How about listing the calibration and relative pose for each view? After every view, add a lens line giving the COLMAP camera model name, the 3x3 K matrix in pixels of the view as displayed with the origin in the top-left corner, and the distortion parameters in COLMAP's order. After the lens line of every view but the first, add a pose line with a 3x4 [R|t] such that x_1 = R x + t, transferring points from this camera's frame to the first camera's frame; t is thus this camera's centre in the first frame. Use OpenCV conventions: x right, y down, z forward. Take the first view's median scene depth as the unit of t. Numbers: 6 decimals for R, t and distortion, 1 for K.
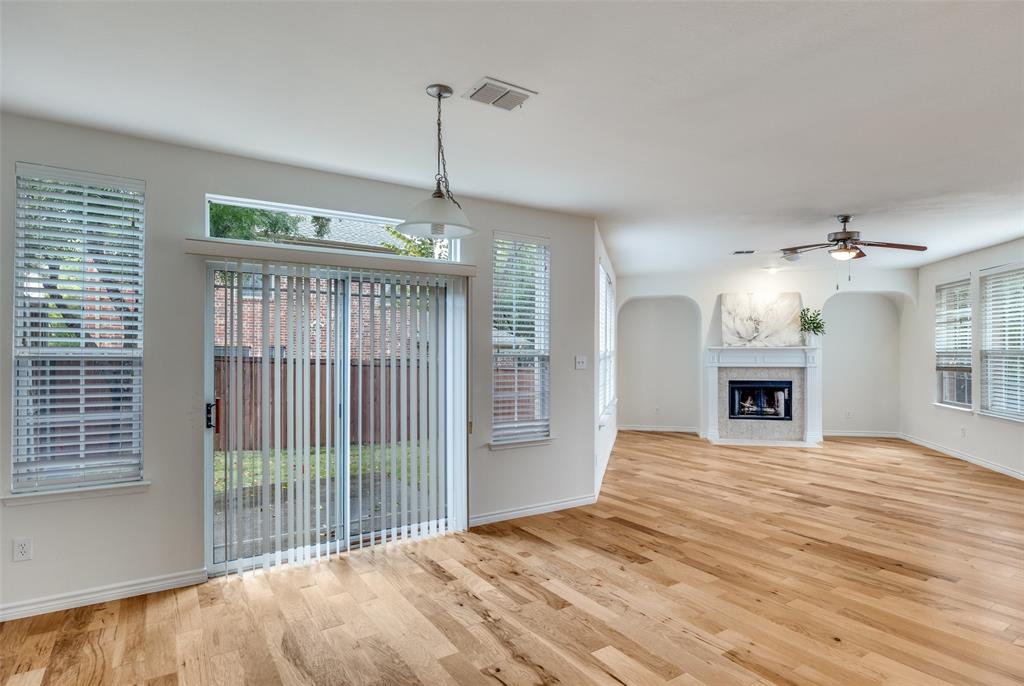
lens RADIAL K [[549.5, 0, 511.9], [0, 549.5, 350.8], [0, 0, 1]] dist [-0.005948, -0.000251]
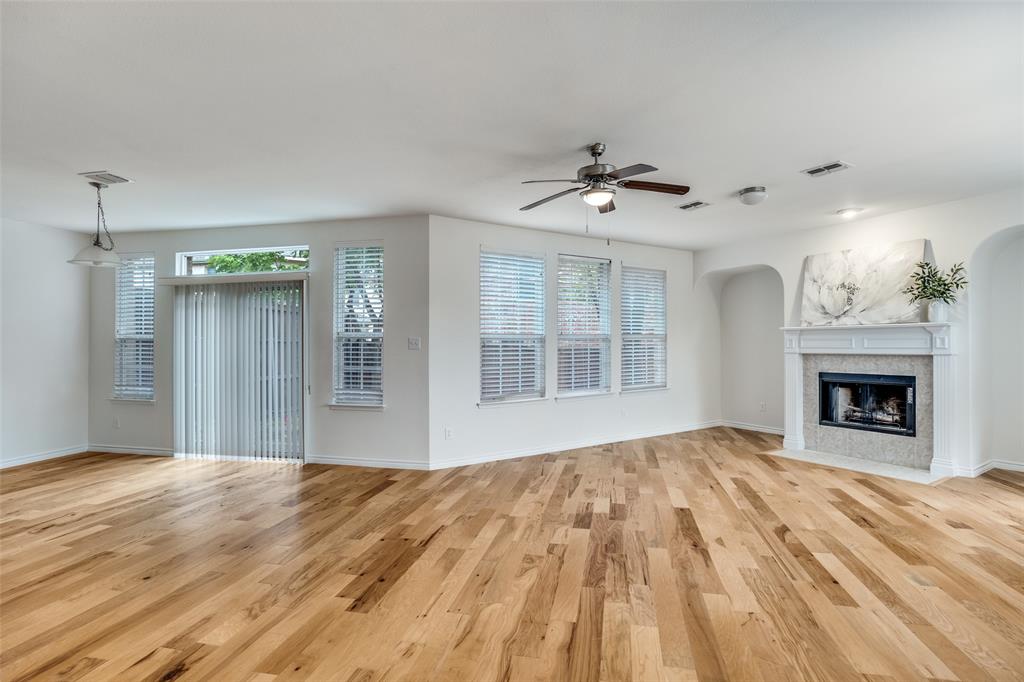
lens RADIAL K [[477.9, 0, 513.5], [0, 477.9, 339.9], [0, 0, 1]] dist [-0.015488, 0.000270]
pose [[0.705349, -0.010093, -0.708788, 0.893783], [0.004943, 0.999944, -0.009321, 0.022994], [0.708843, 0.003071, 0.705360, 0.415299]]
